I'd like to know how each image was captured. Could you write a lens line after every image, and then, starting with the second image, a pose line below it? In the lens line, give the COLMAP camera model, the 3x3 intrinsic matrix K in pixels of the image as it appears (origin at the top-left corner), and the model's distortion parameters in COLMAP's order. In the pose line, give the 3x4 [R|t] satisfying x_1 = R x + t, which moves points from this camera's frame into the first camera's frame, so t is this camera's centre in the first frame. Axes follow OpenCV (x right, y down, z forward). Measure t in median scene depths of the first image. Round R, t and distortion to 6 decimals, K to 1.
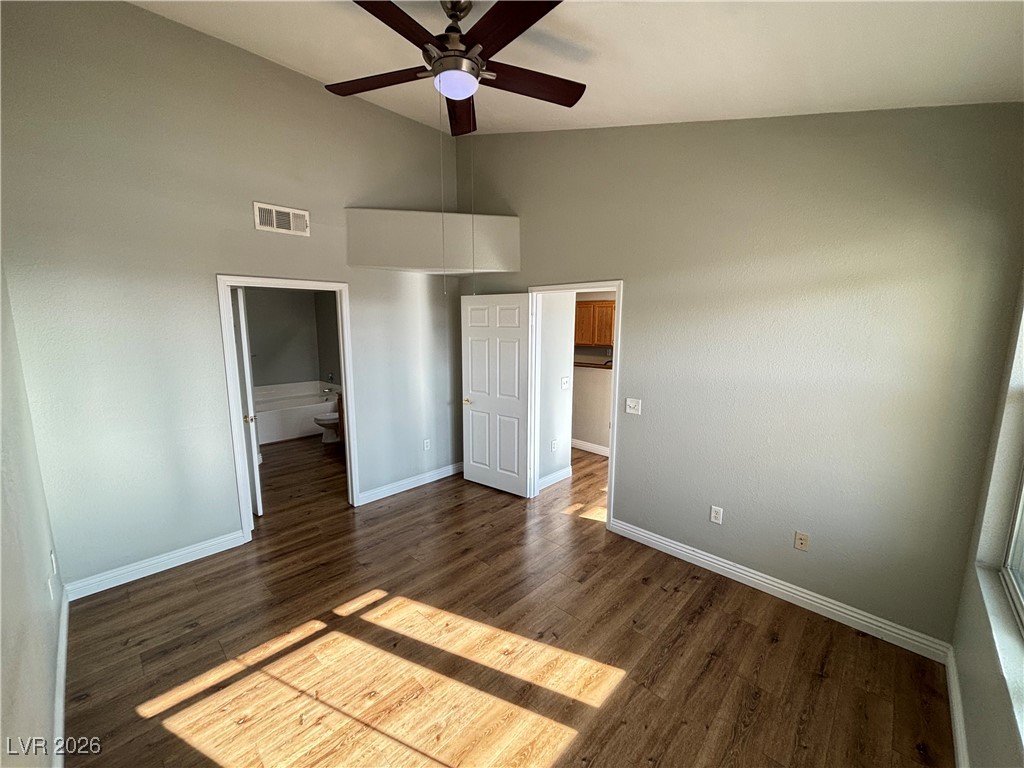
lens RADIAL K [[414.2, 0, 509.9], [0, 414.2, 380.1], [0, 0, 1]] dist [0.003315, 0.001136]
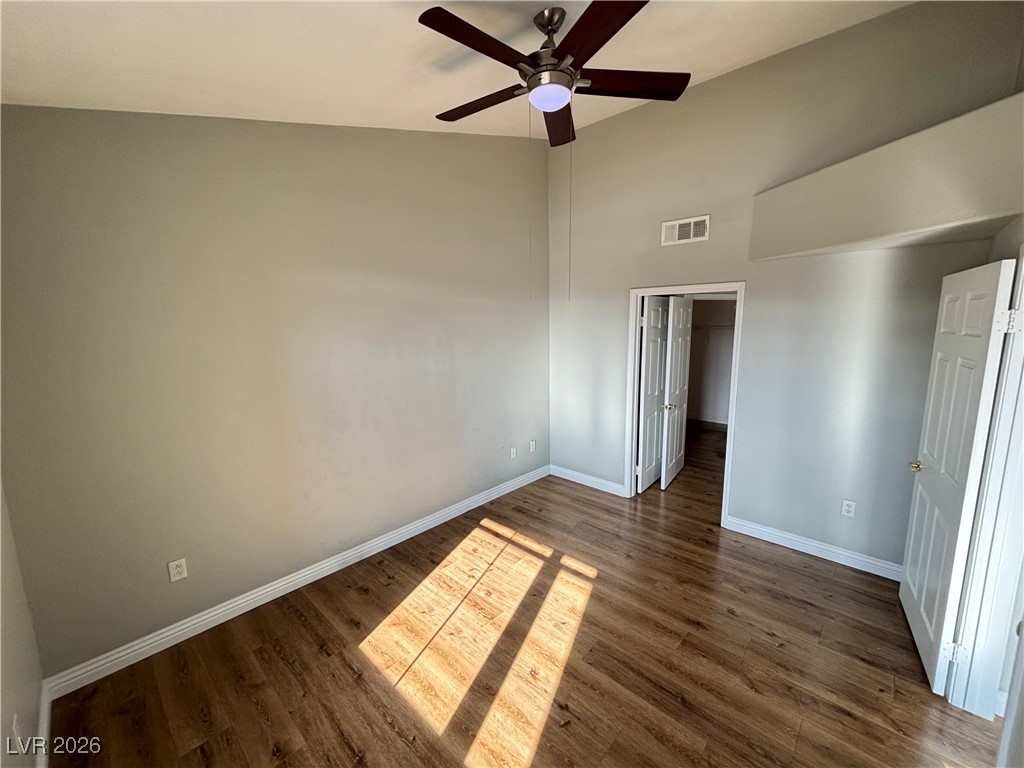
lens RADIAL K [[414.2, 0, 514.3], [0, 414.2, 381.1], [0, 0, 1]] dist [0.003315, 0.001136]
pose [[0.028576, 0.145067, -0.989009, 0.818468], [-0.133588, 0.981092, 0.140046, -0.133006], [0.990625, 0.128118, 0.047414, 0.796889]]
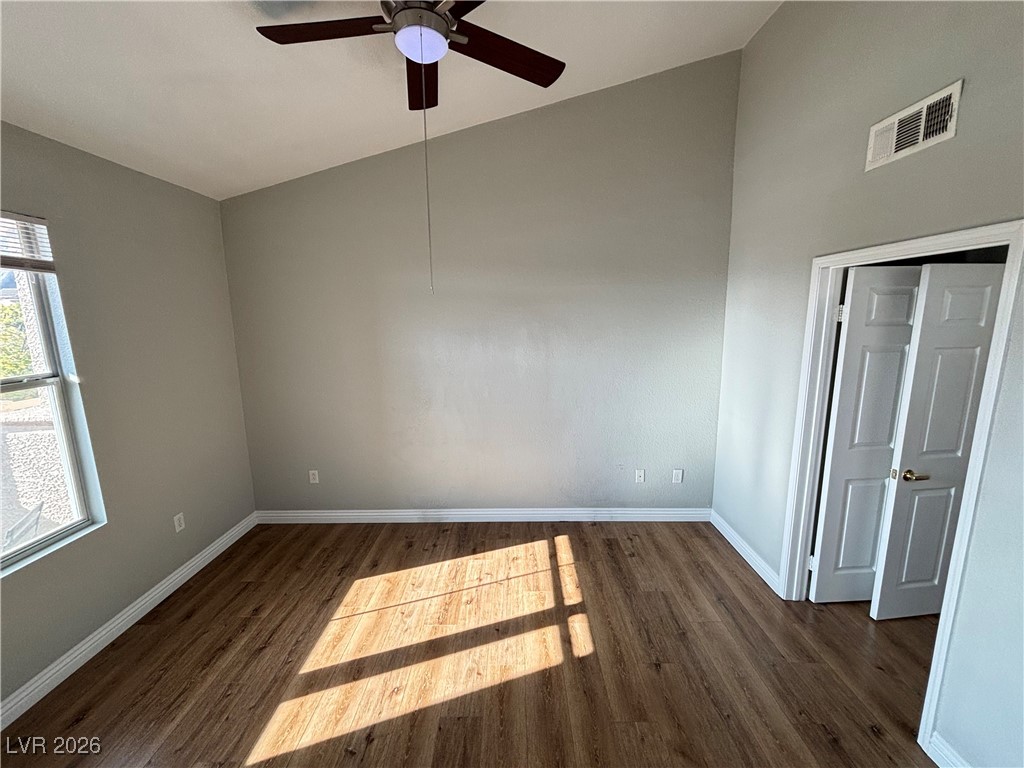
lens RADIAL K [[414.2, 0, 512.4], [0, 414.2, 381.3], [0, 0, 1]] dist [0.003315, 0.001136]
pose [[-0.723163, 0.116452, -0.680789, 0.335081], [-0.088649, 0.961881, 0.258700, -0.239267], [0.684964, 0.247434, -0.685274, 1.573976]]
